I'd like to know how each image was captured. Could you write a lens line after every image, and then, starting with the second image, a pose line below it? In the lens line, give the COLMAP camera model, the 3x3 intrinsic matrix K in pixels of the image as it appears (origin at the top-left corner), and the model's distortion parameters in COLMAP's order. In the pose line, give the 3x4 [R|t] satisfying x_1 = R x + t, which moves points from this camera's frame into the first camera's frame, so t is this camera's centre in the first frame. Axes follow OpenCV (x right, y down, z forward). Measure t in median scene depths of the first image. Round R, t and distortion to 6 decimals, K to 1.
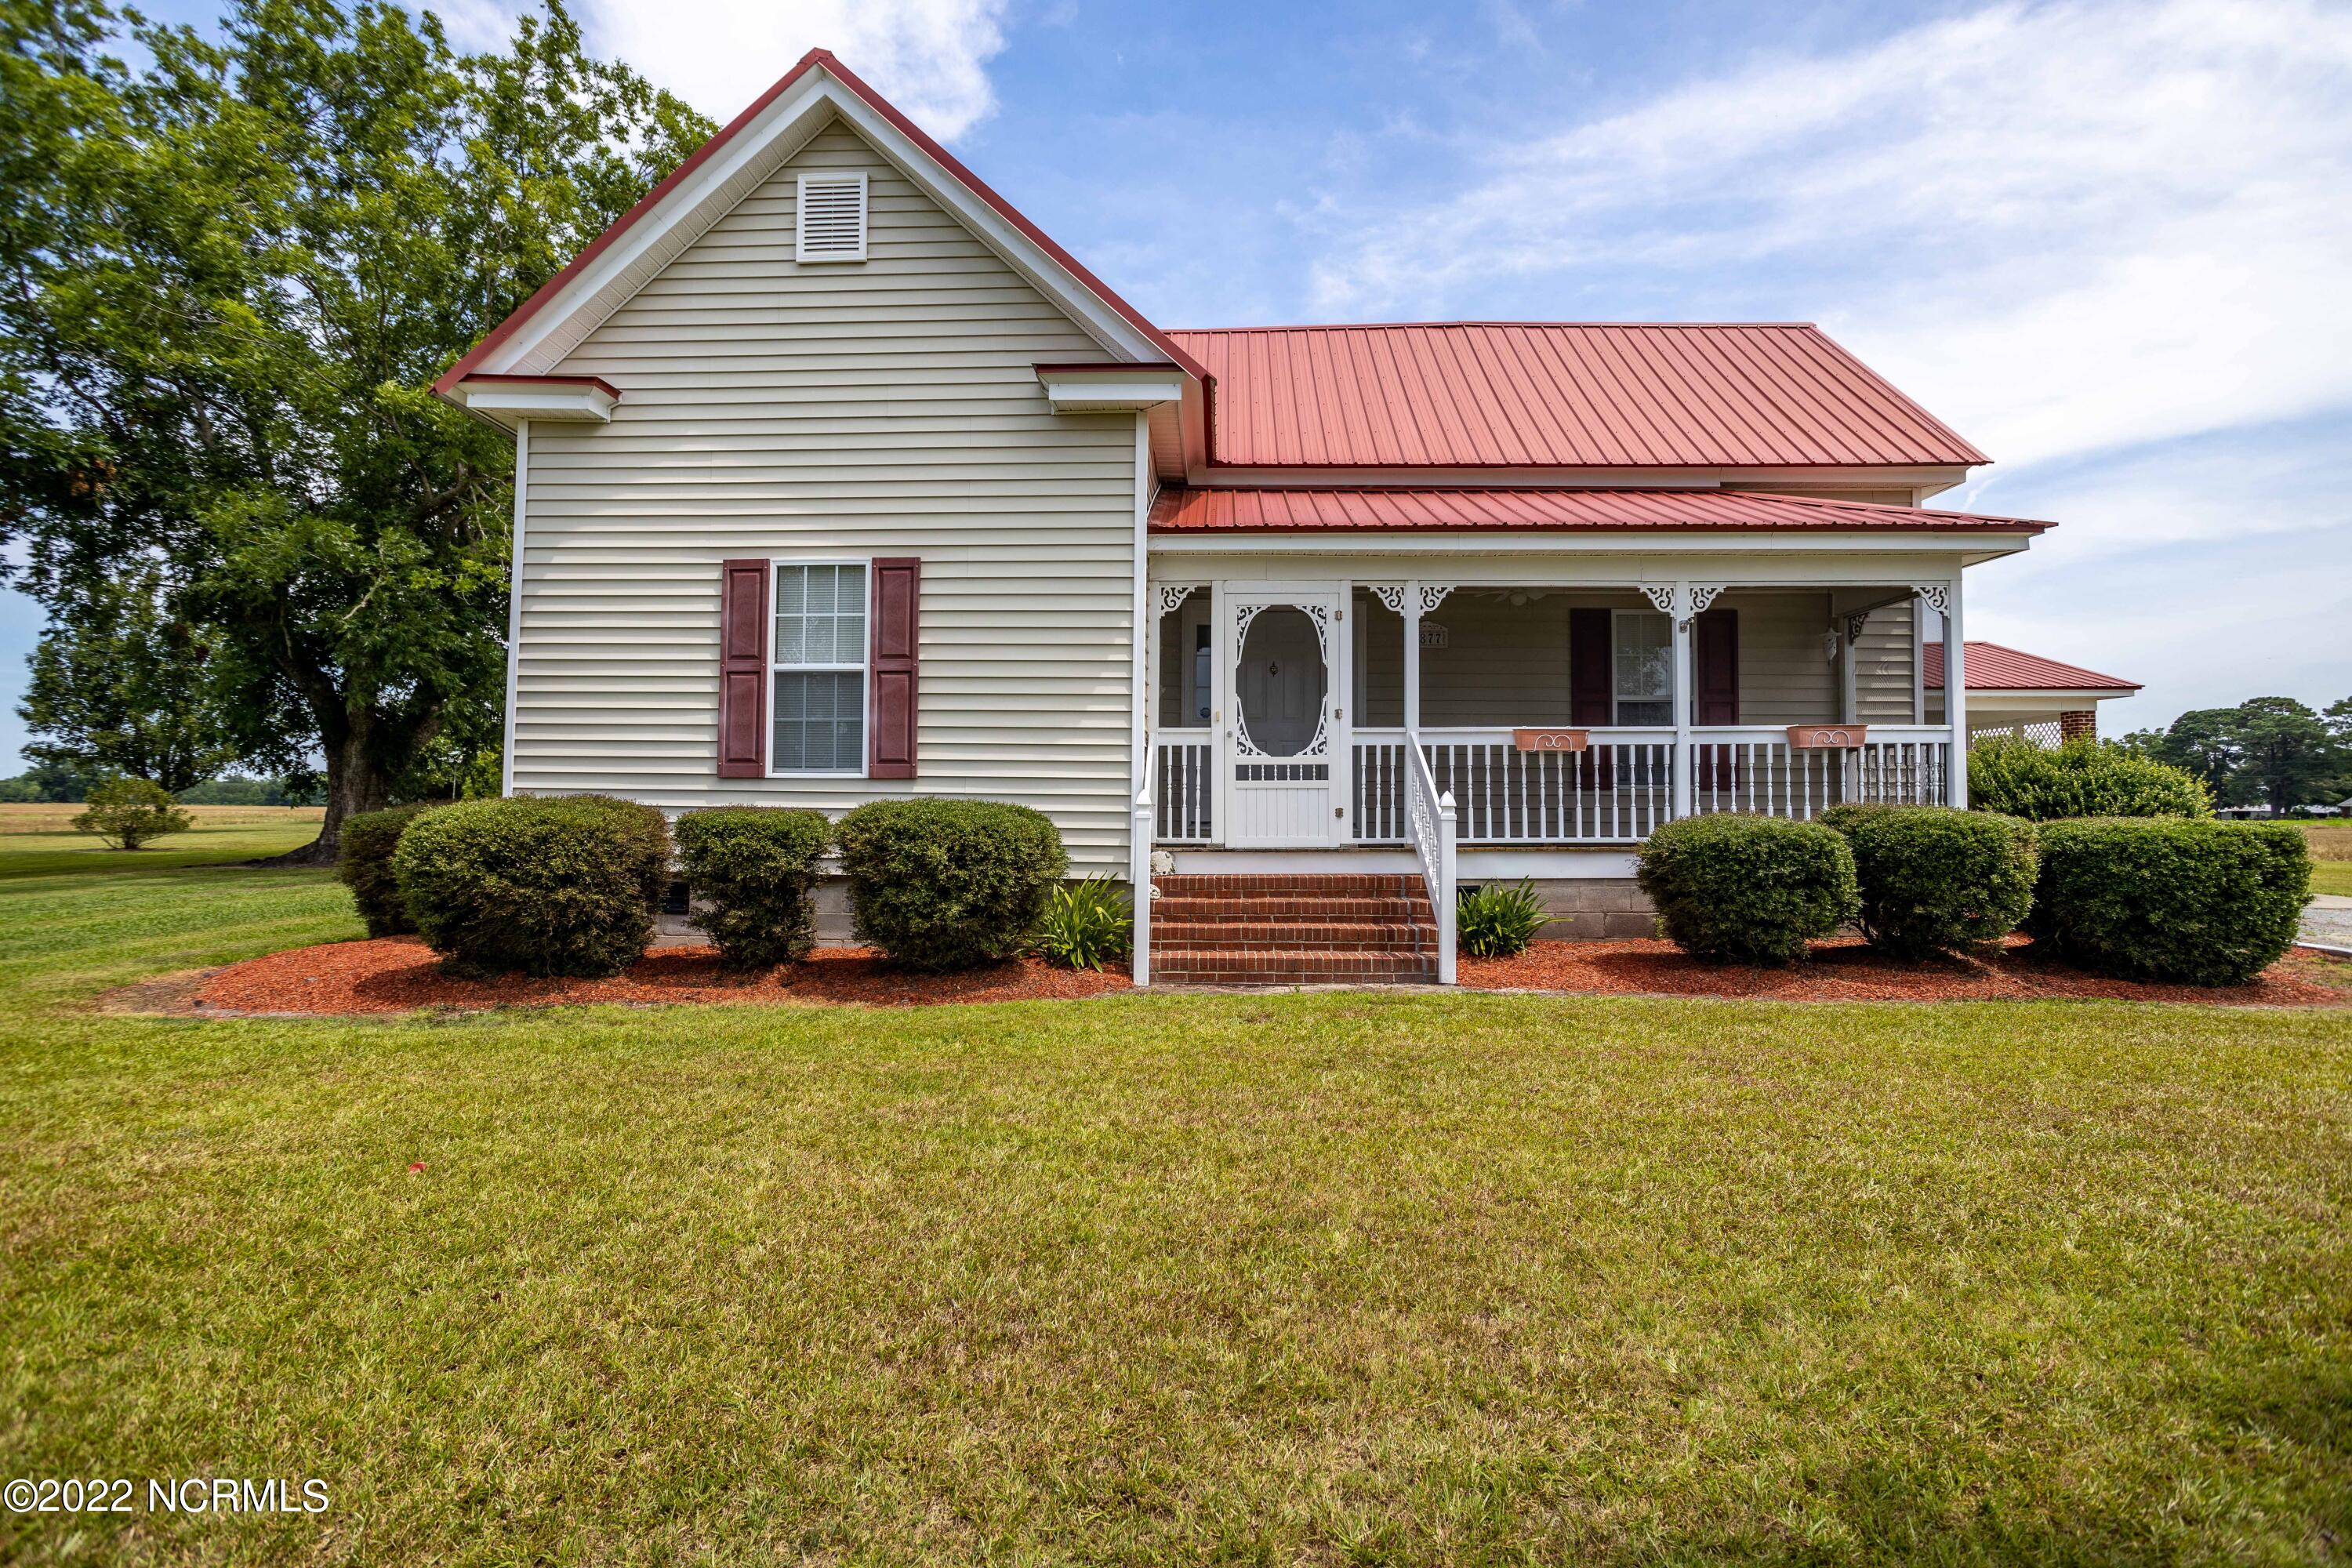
lens RADIAL K [[1136.2, 0, 1166.4], [0, 1136.2, 782.4], [0, 0, 1]] dist [-0.037408, 0.017741]
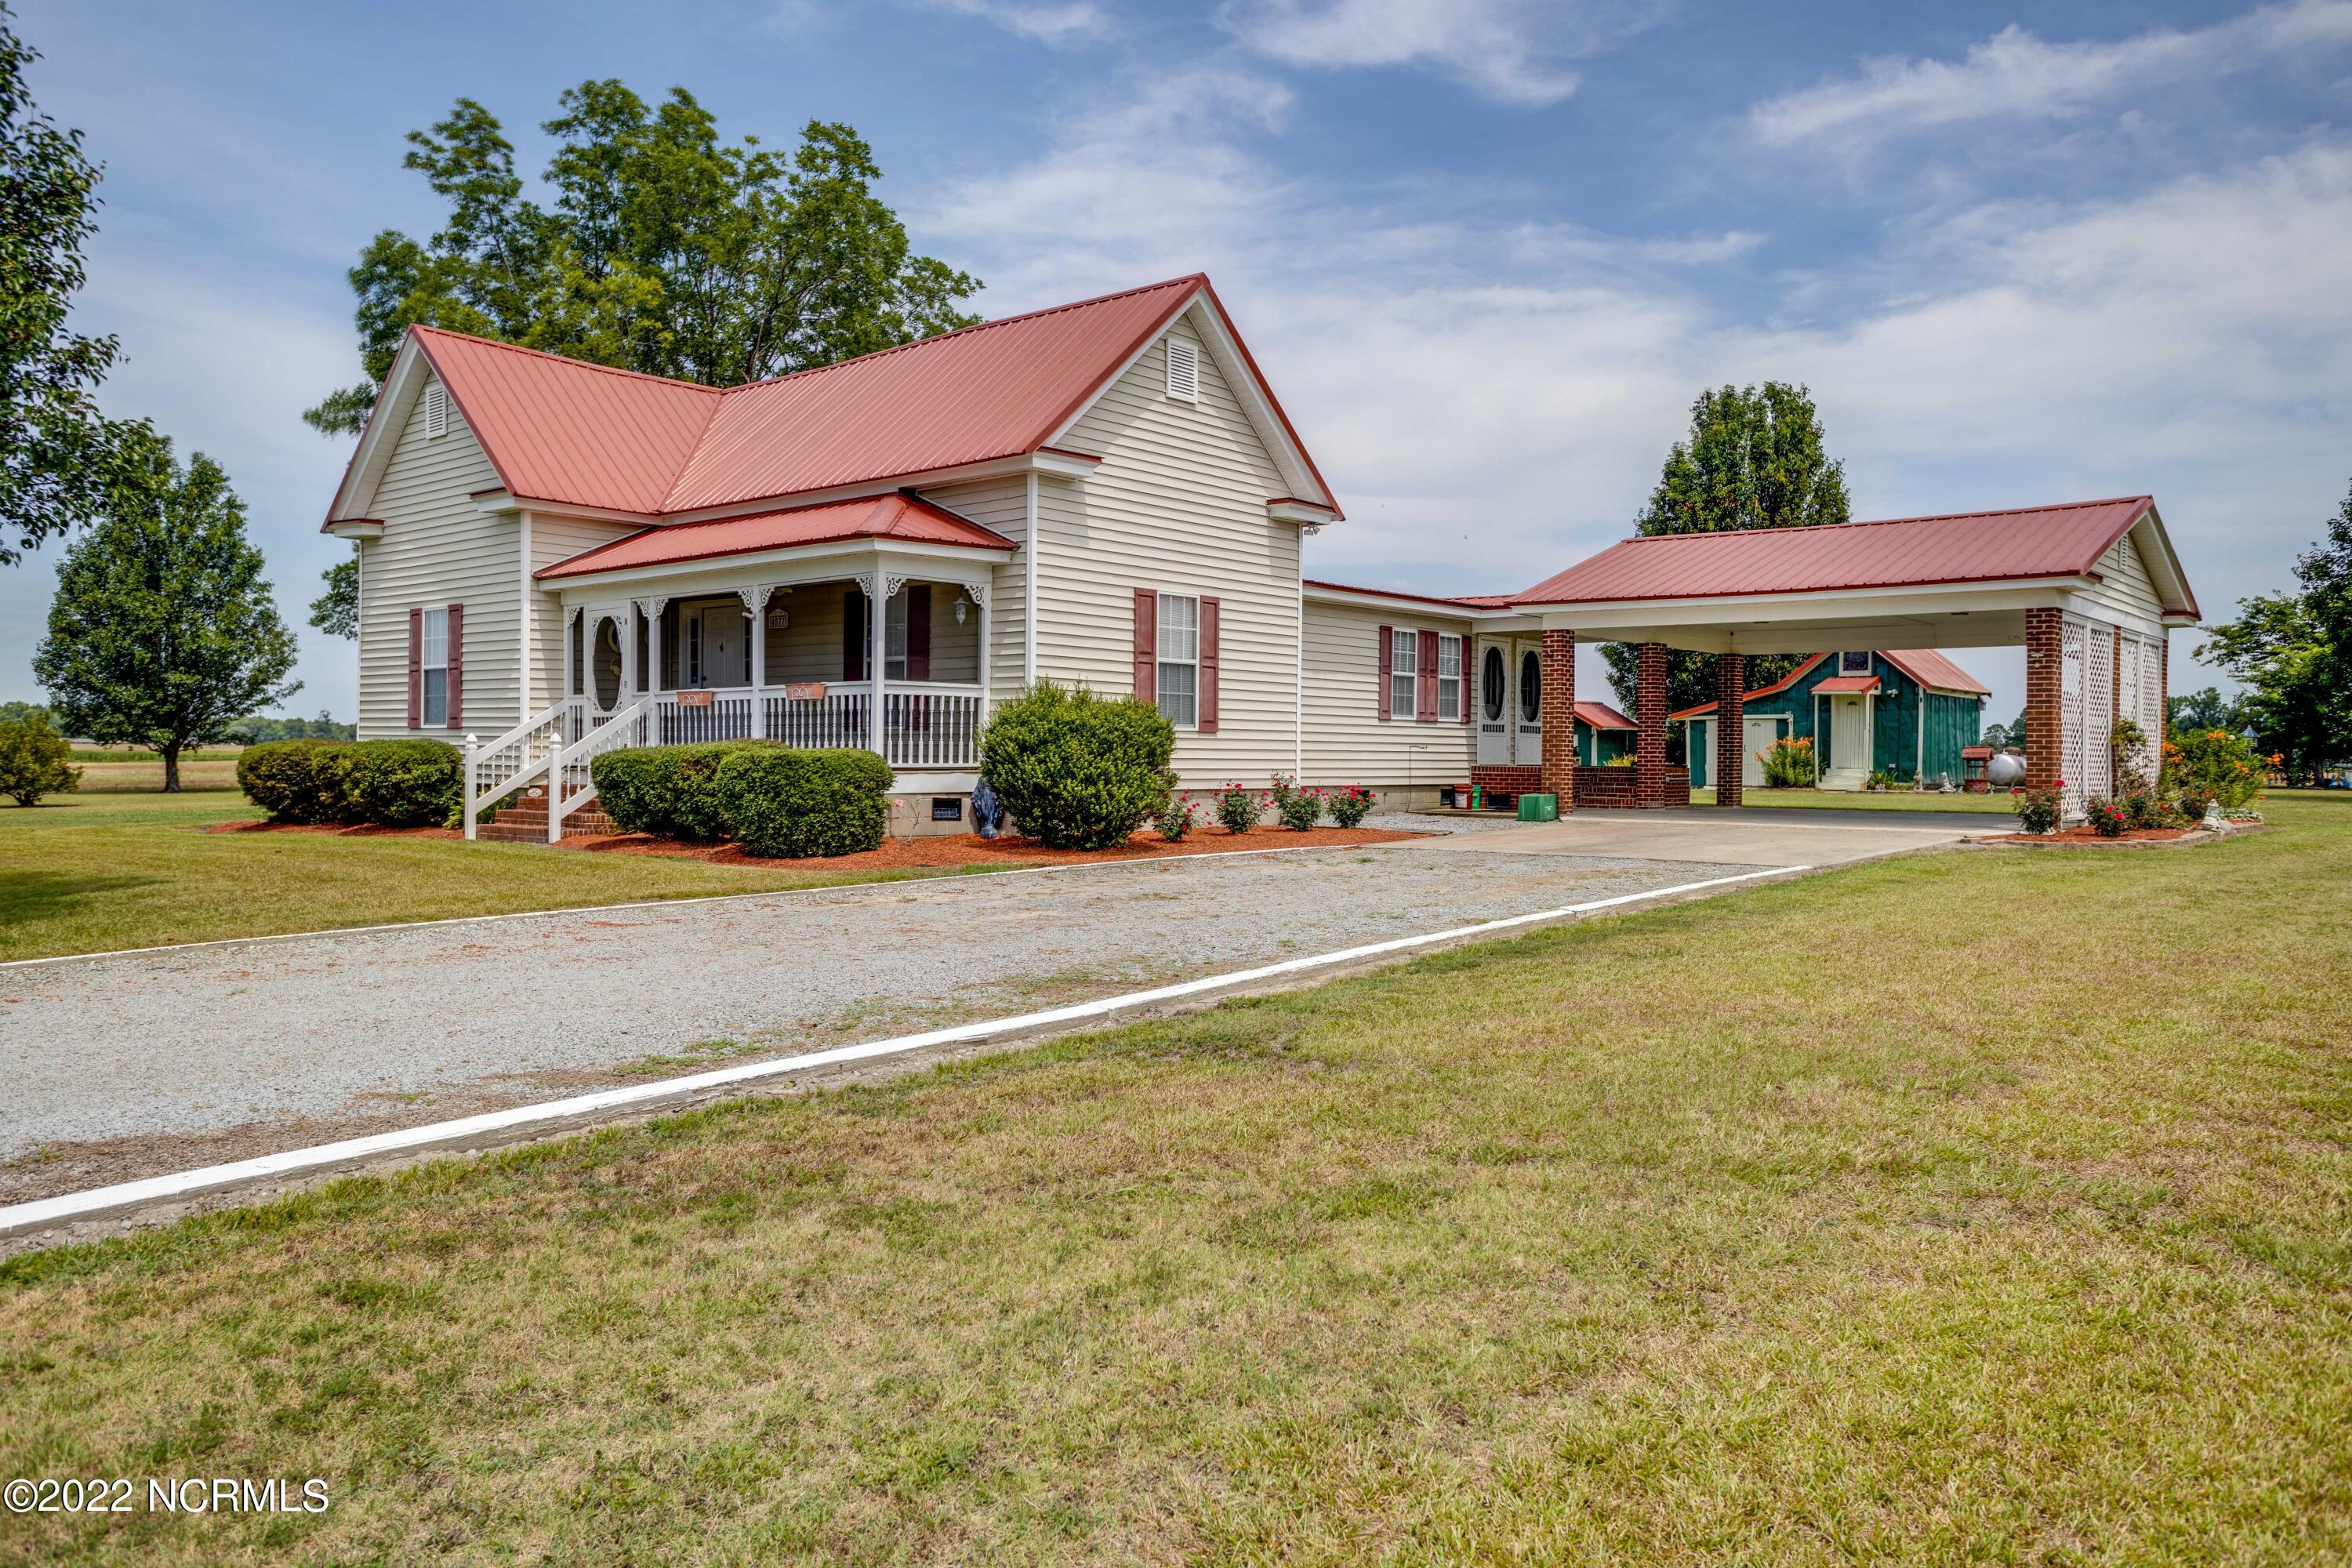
lens RADIAL K [[1667.8, 0, 1188.8], [0, 1667.8, 760.8], [0, 0, 1]] dist [-0.003129, 0.009706]
pose [[0.787512, 0.000415, -0.616299, 2.226744], [0.008007, 0.999908, 0.010905, 0.027527], [0.616247, -0.013523, 0.787437, -0.344594]]
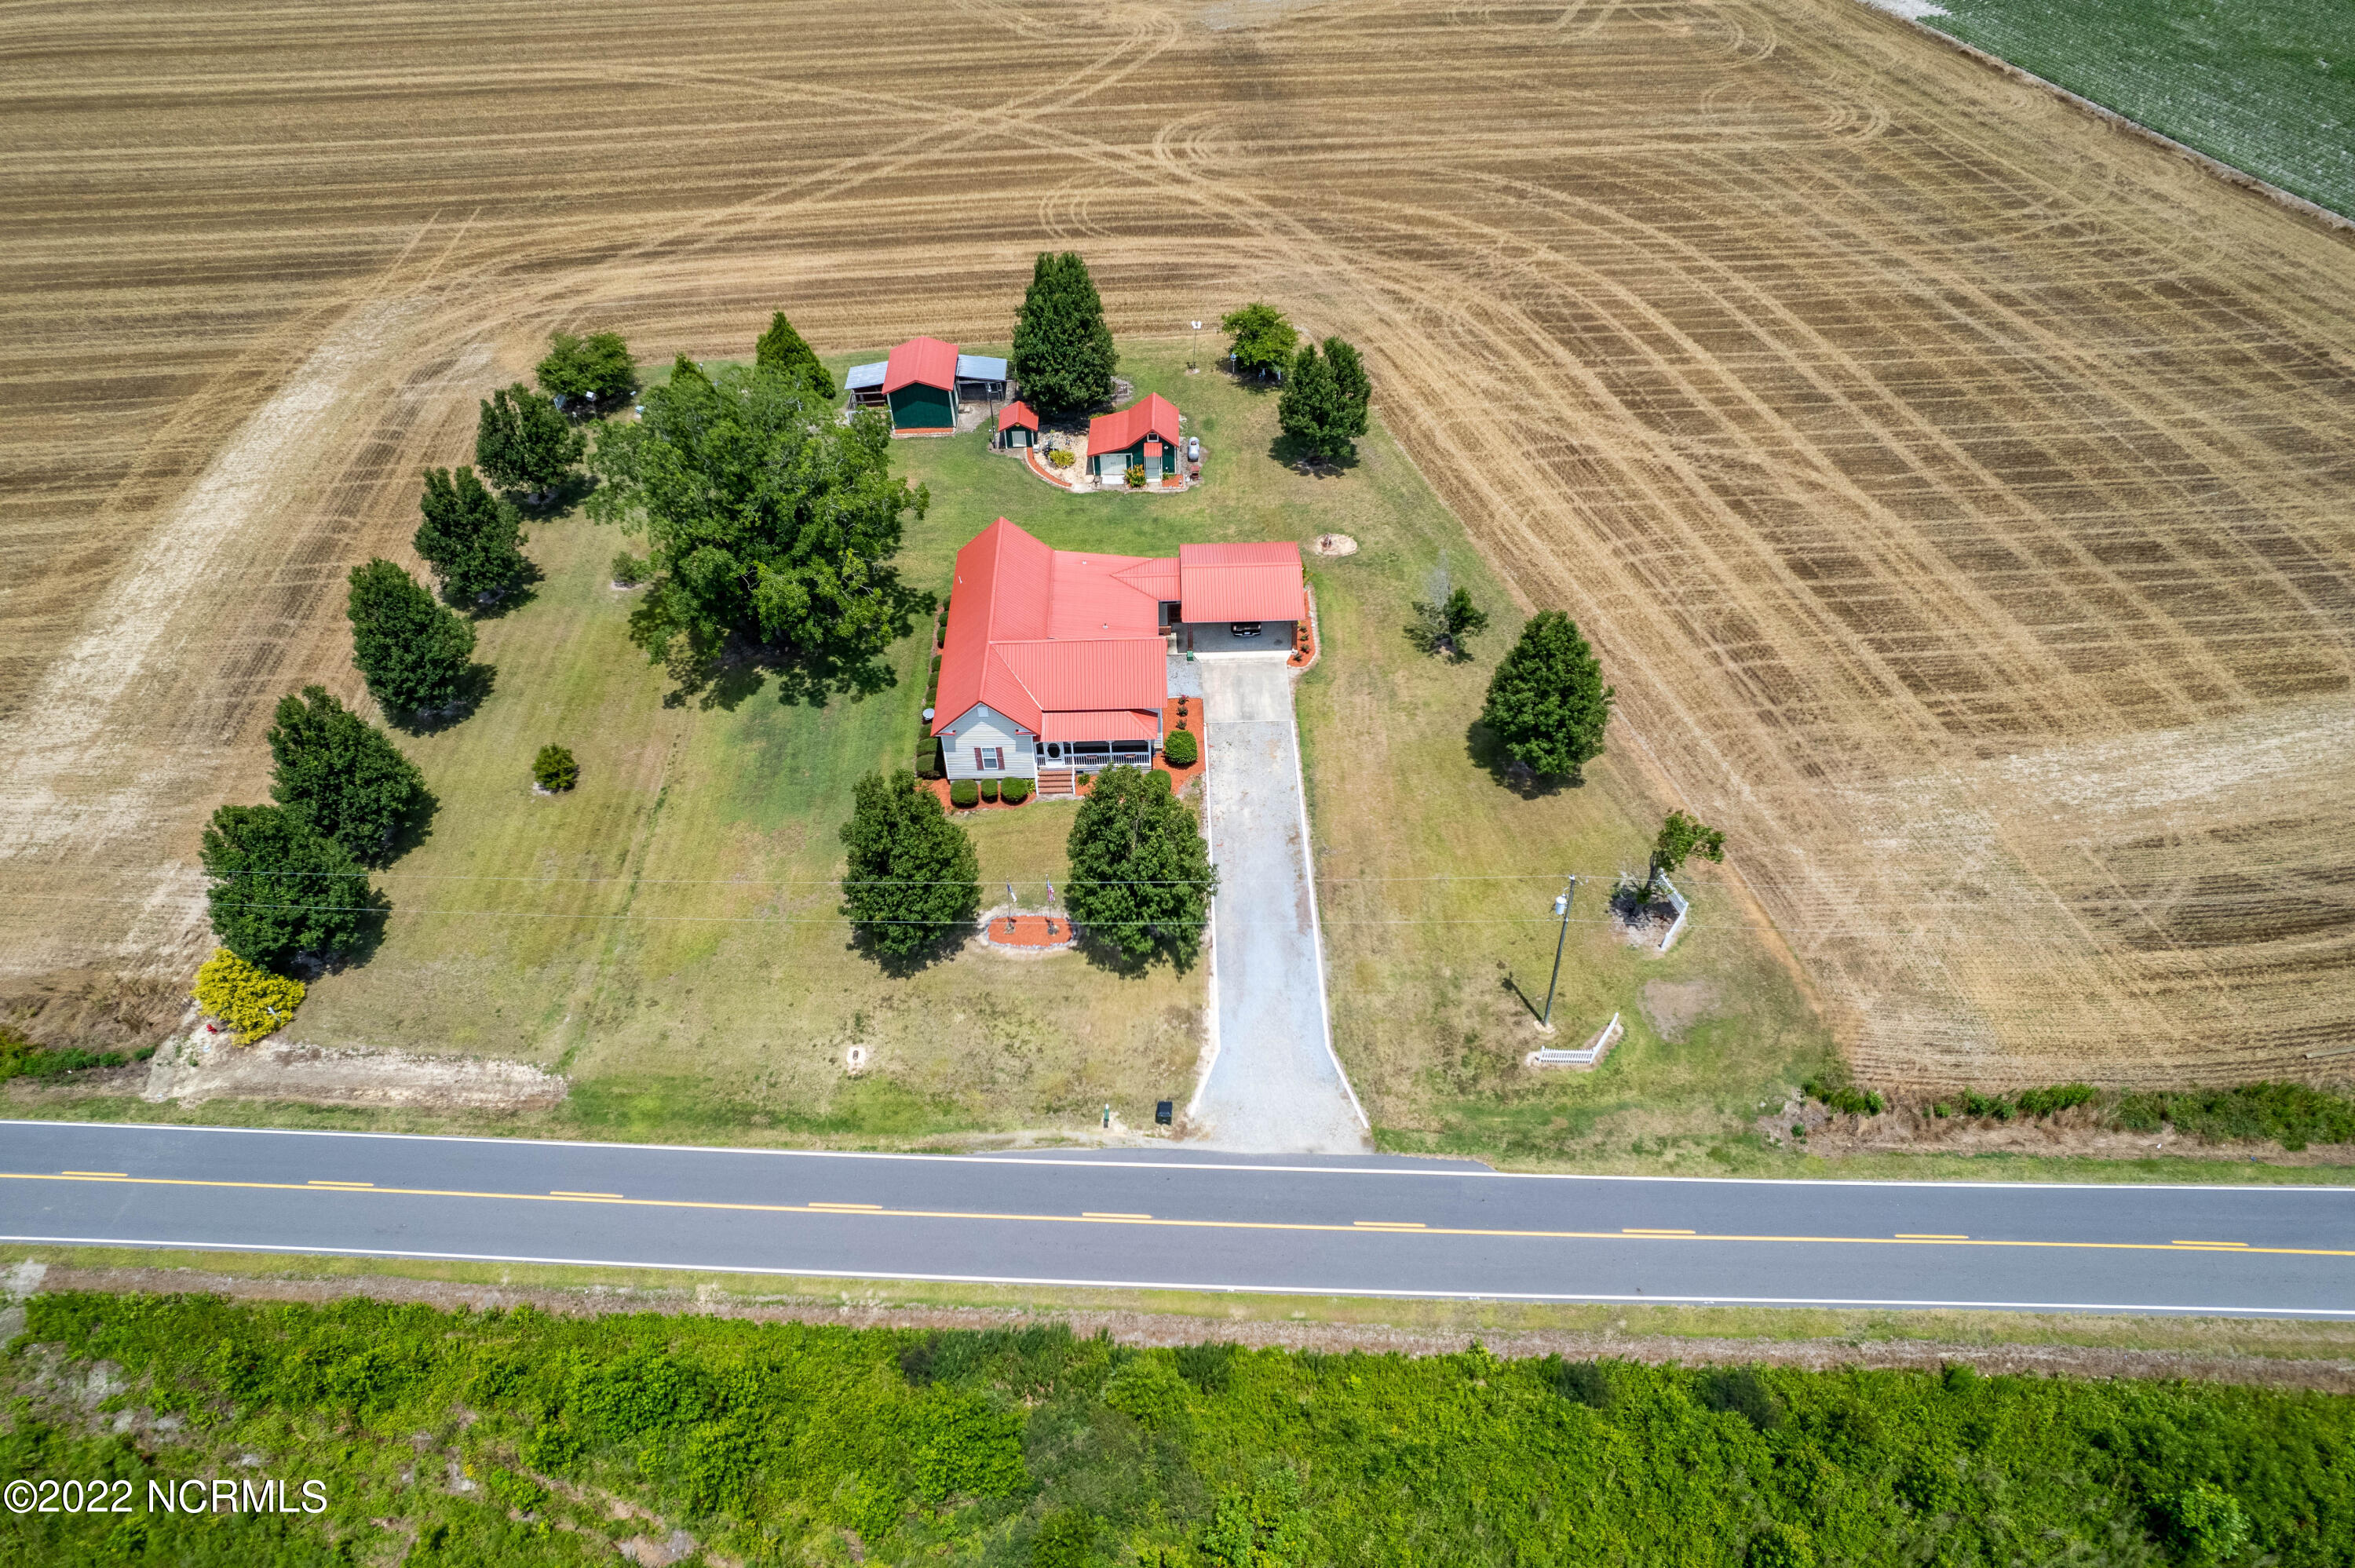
lens RADIAL K [[1505.8, 0, 1184.5], [0, 1505.8, 779.5], [0, 0, 1]] dist [-0.072956, 0.063179]
pose [[0.998183, -0.055288, 0.023960, 0.689325], [0.020808, 0.689448, 0.724036, -6.806986], [-0.056550, -0.722222, 0.689346, -5.683222]]
